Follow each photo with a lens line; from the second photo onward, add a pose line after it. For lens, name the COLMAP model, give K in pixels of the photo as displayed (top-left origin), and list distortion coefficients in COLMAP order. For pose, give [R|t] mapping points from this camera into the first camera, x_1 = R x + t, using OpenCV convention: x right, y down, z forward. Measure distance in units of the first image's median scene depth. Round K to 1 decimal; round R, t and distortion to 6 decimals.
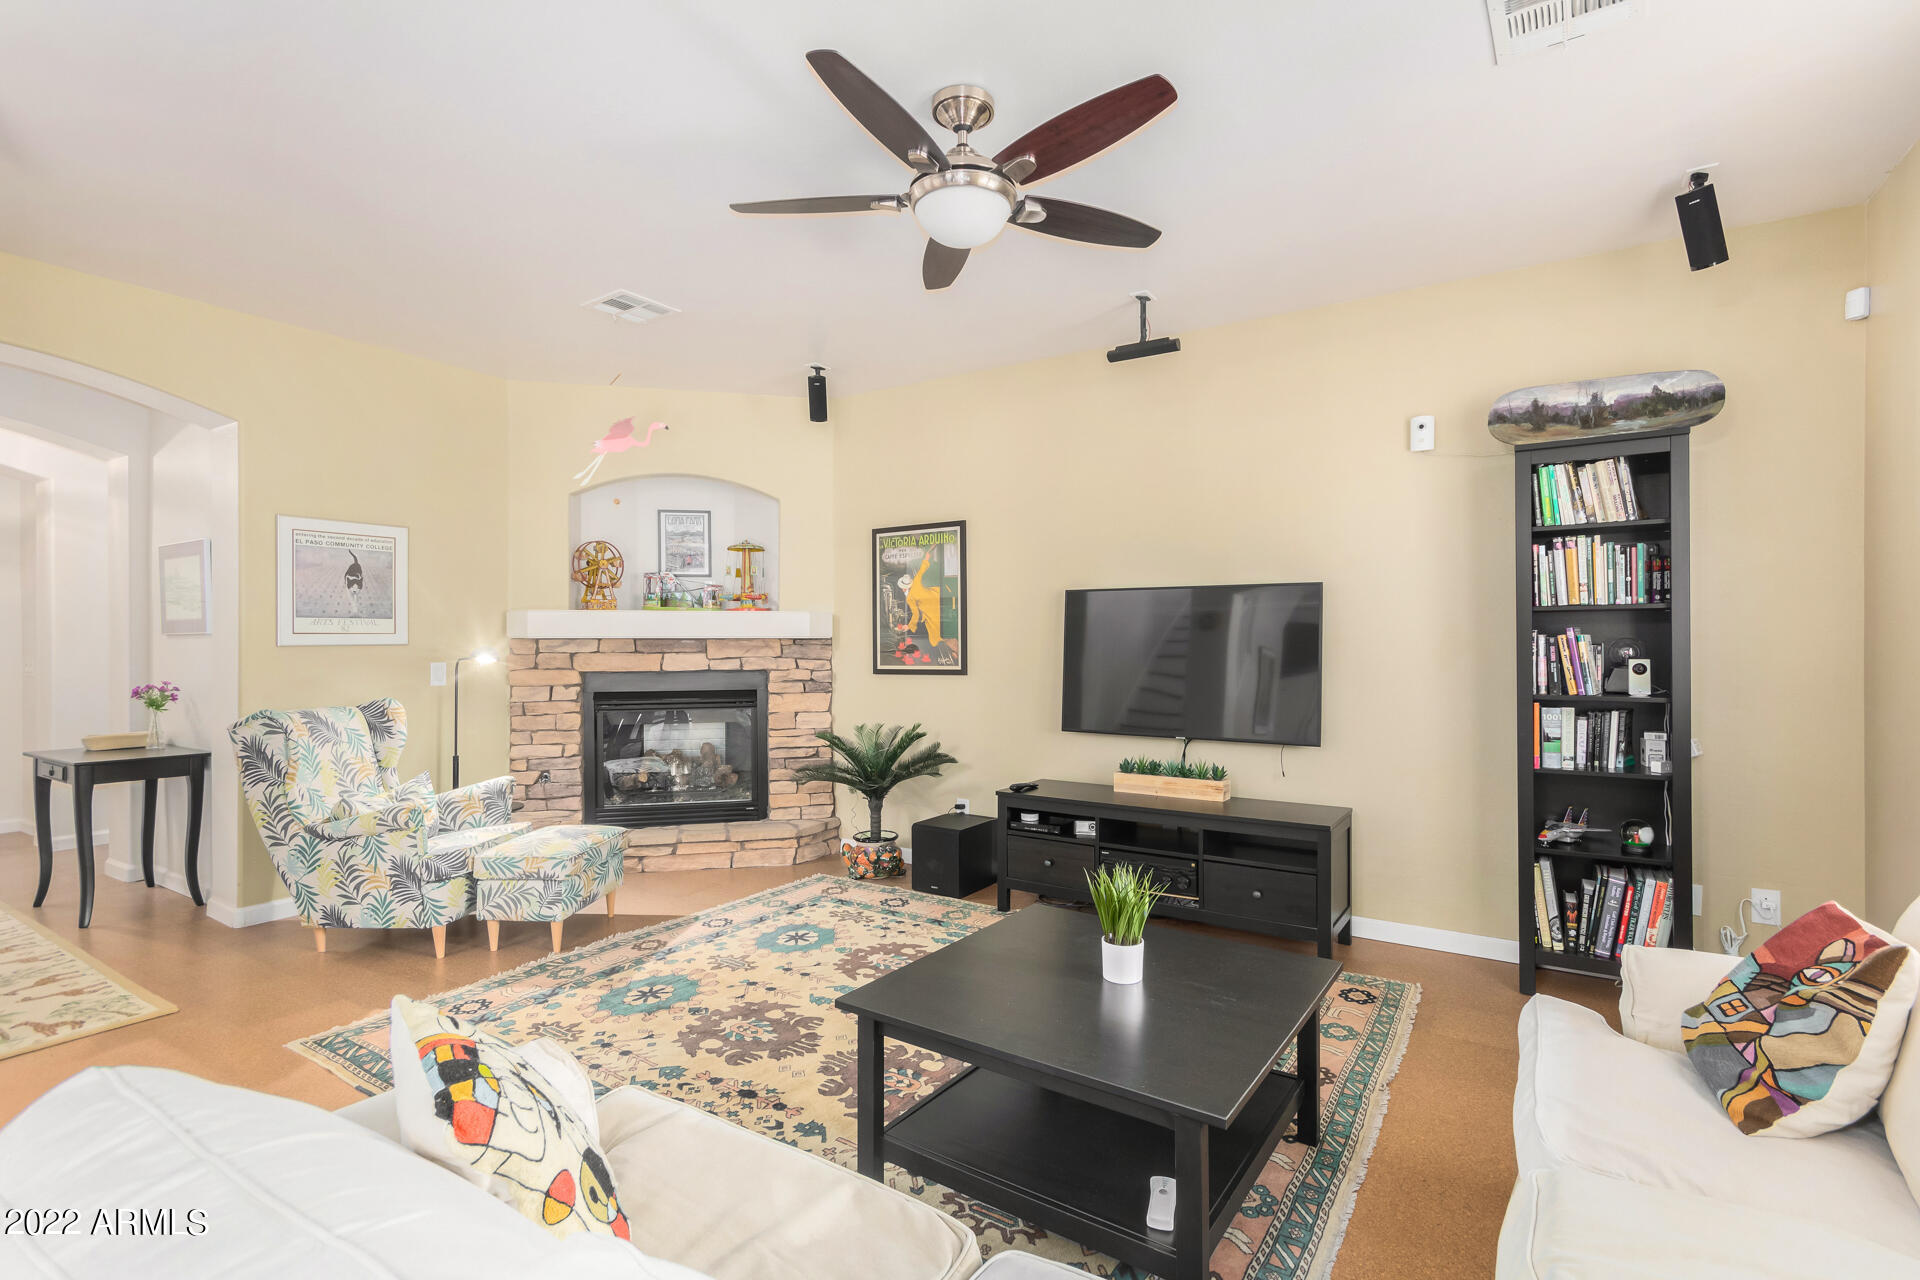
lens RADIAL K [[878.3, 0, 969.7], [0, 878.3, 639.5], [0, 0, 1]] dist [0.001852, 0.000974]
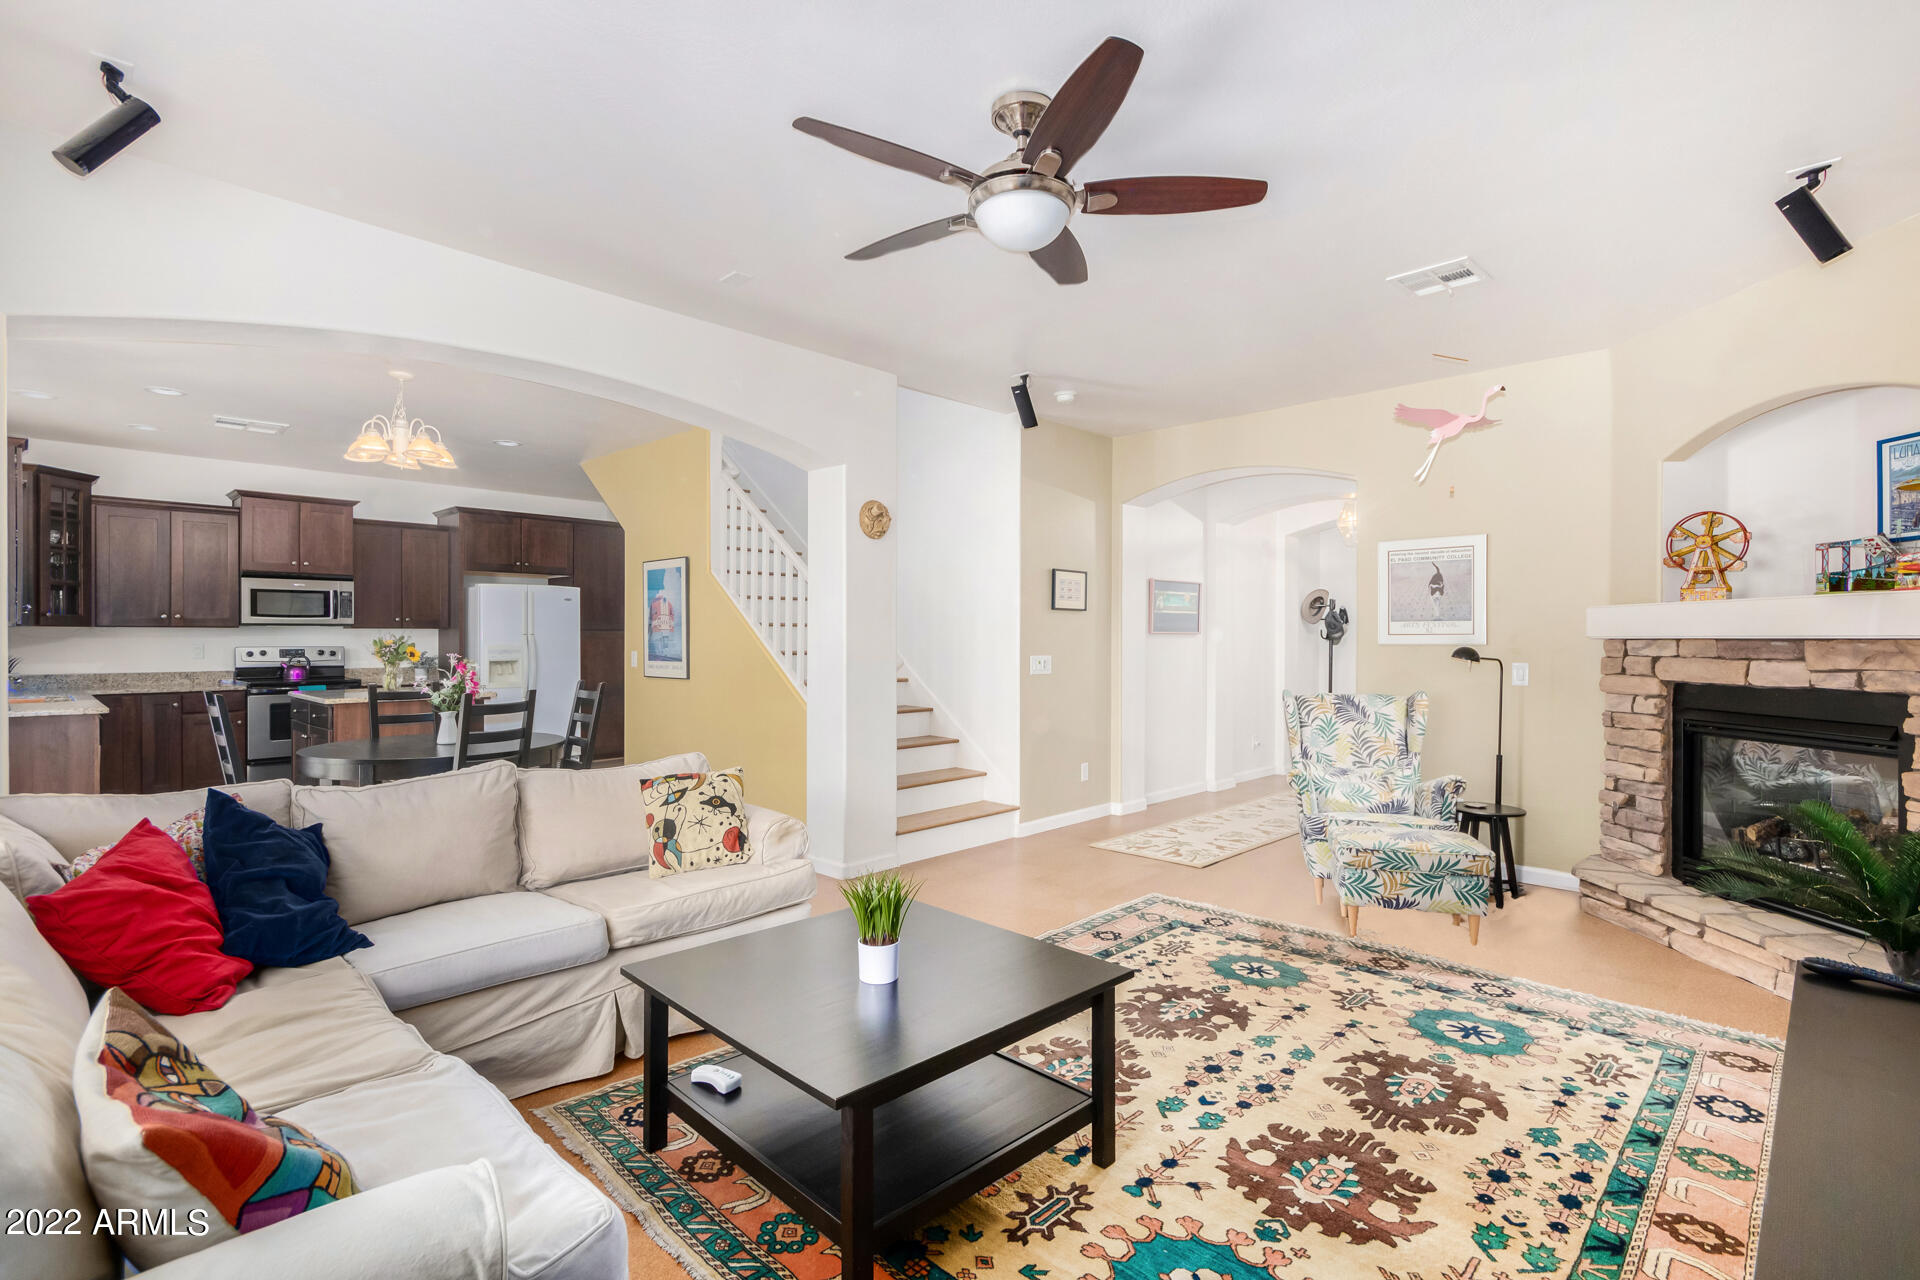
lens RADIAL K [[904.9, 0, 1000.7], [0, 904.9, 640.4], [0, 0, 1]] dist [0.010897, 0.000048]
pose [[-0.159114, 0.001824, -0.987259, 0.585471], [-0.003370, 0.999991, 0.002390, 0.000164], [0.987254, 0.003707, -0.159106, 0.655320]]
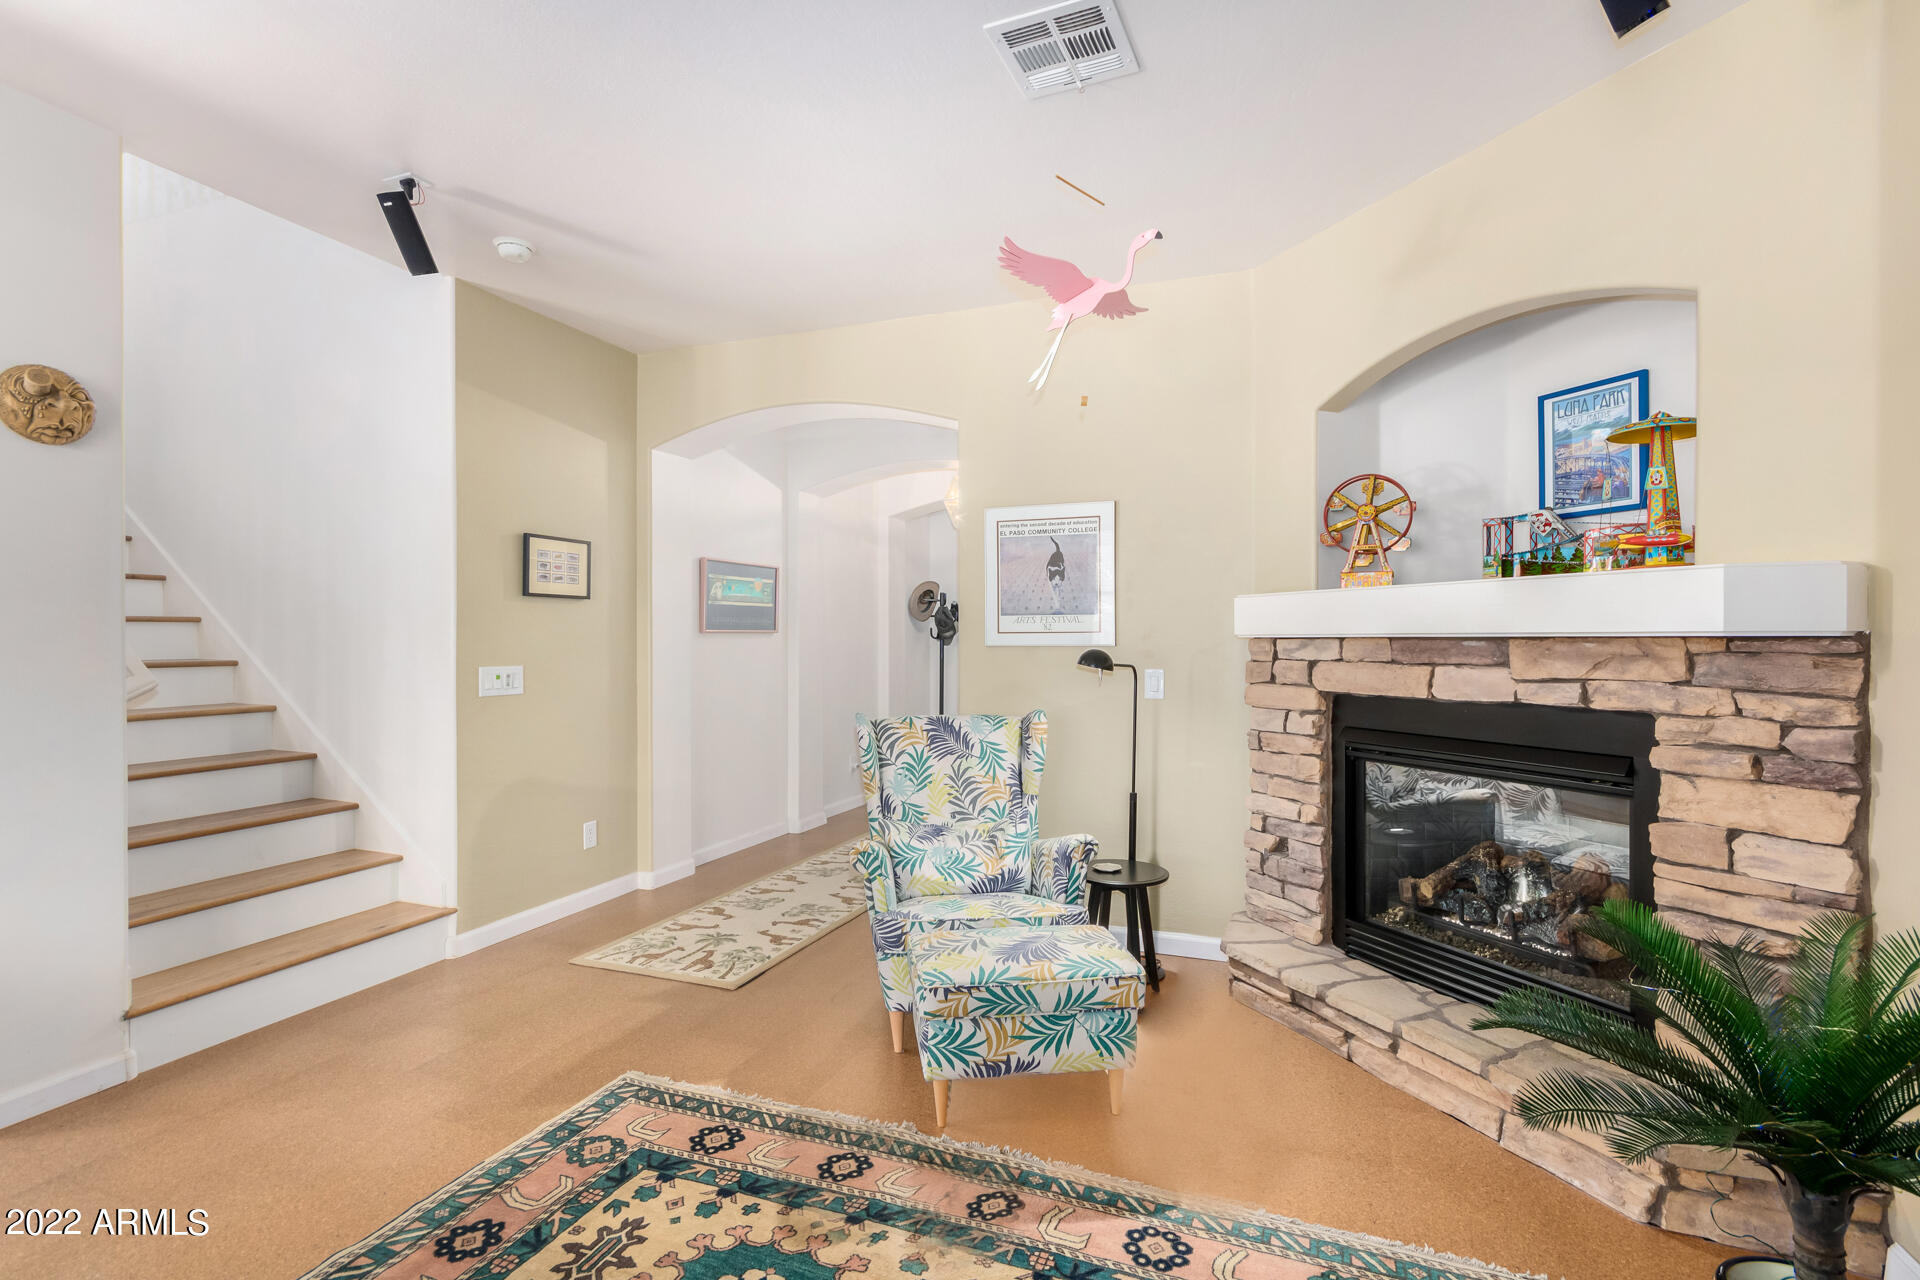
lens RADIAL K [[878.3, 0, 969.7], [0, 878.3, 639.5], [0, 0, 1]] dist [0.001852, 0.000974]
pose [[0.201864, 0.001149, -0.979413, 0.142705], [-0.000098, 0.999999, 0.001153, -0.000659], [0.979413, -0.000137, 0.201864, 0.773933]]
